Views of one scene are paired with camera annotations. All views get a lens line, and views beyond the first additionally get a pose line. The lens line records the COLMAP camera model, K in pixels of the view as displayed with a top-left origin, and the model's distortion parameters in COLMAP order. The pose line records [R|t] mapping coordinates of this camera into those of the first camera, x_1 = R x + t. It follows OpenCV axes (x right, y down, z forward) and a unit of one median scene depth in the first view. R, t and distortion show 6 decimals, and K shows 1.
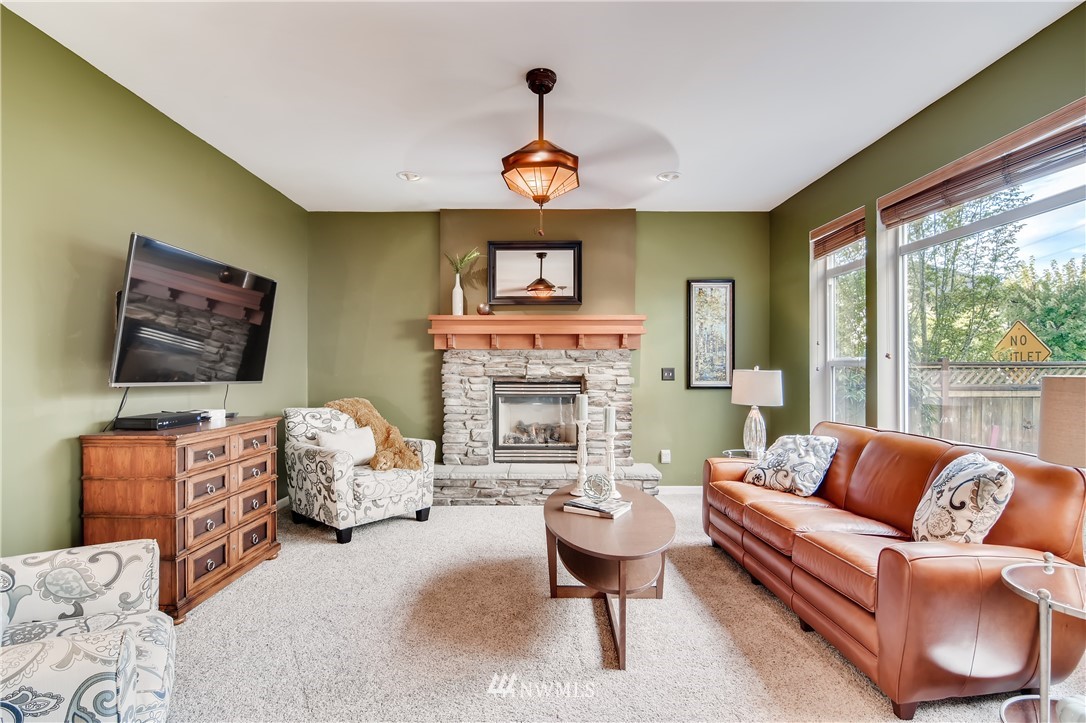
lens RADIAL K [[525.8, 0, 540.0], [0, 525.8, 364.9], [0, 0, 1]] dist [-0.002390, -0.007808]
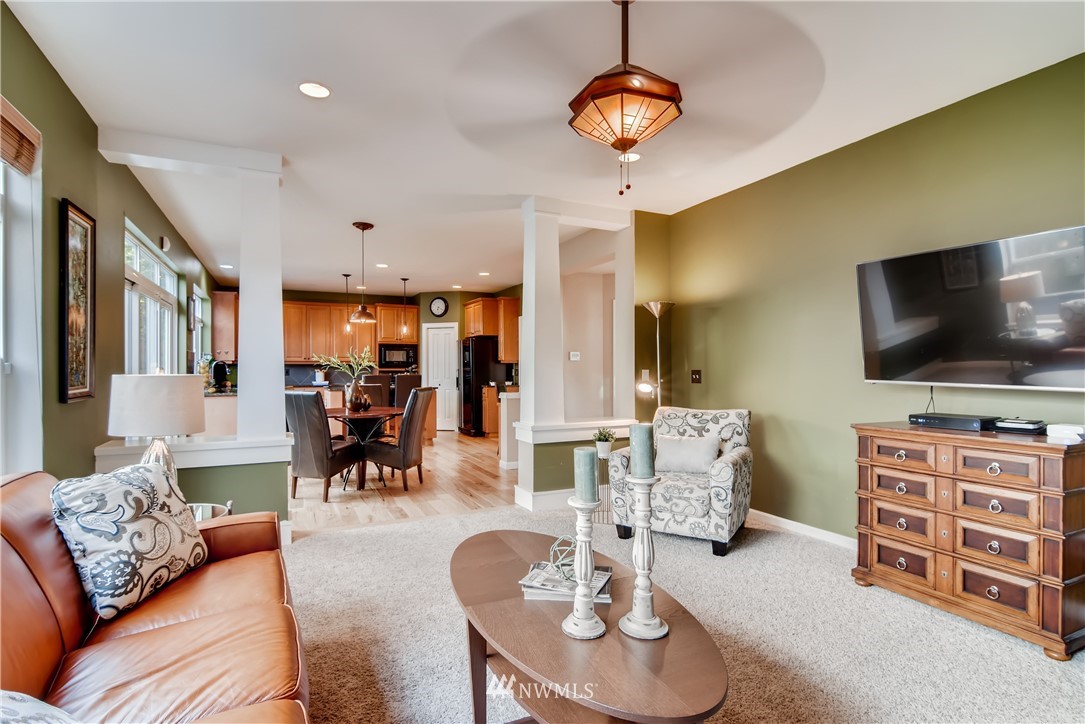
lens RADIAL K [[525.3, 0, 539.9], [0, 525.3, 365.8], [0, 0, 1]] dist [-0.002390, -0.007808]
pose [[-0.900124, -0.001936, -0.435630, 0.252526], [0.002404, 0.999953, -0.009411, 0.004608], [0.435627, -0.009518, -0.900077, 0.925572]]
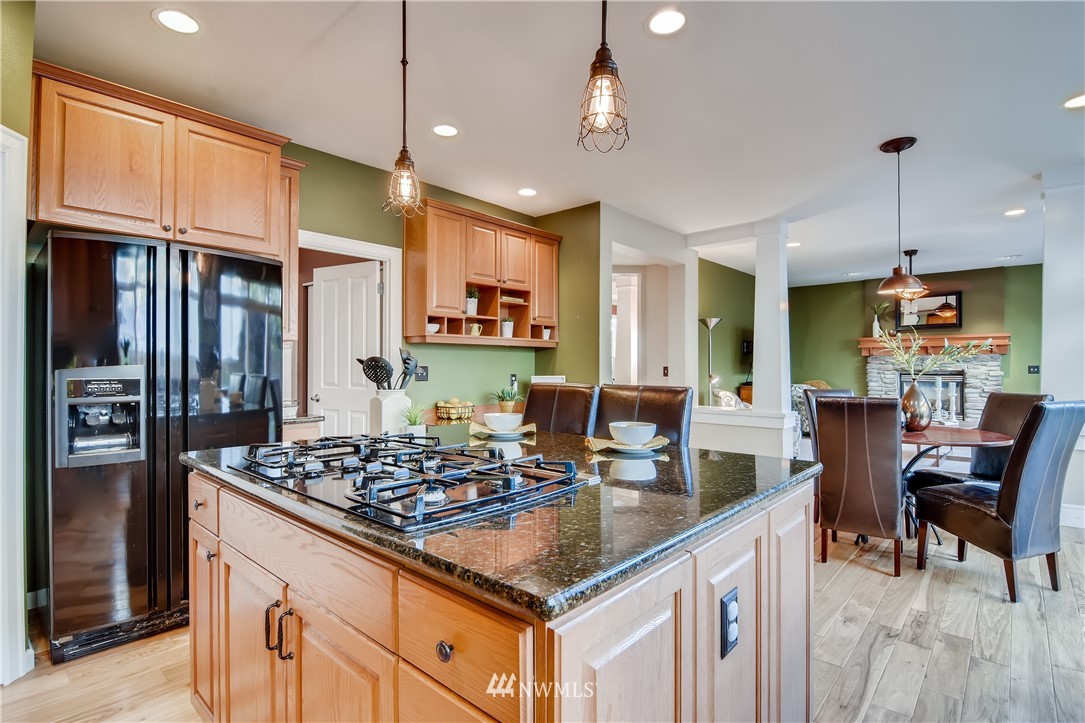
lens RADIAL K [[525.3, 0, 547.7], [0, 525.3, 363.9], [0, 0, 1]] dist [-0.002390, -0.007808]
pose [[0.744019, -0.006030, -0.668132, 0.211949], [0.004823, 0.999982, -0.003654, -0.000032], [0.668141, -0.000504, 0.744034, -1.126347]]
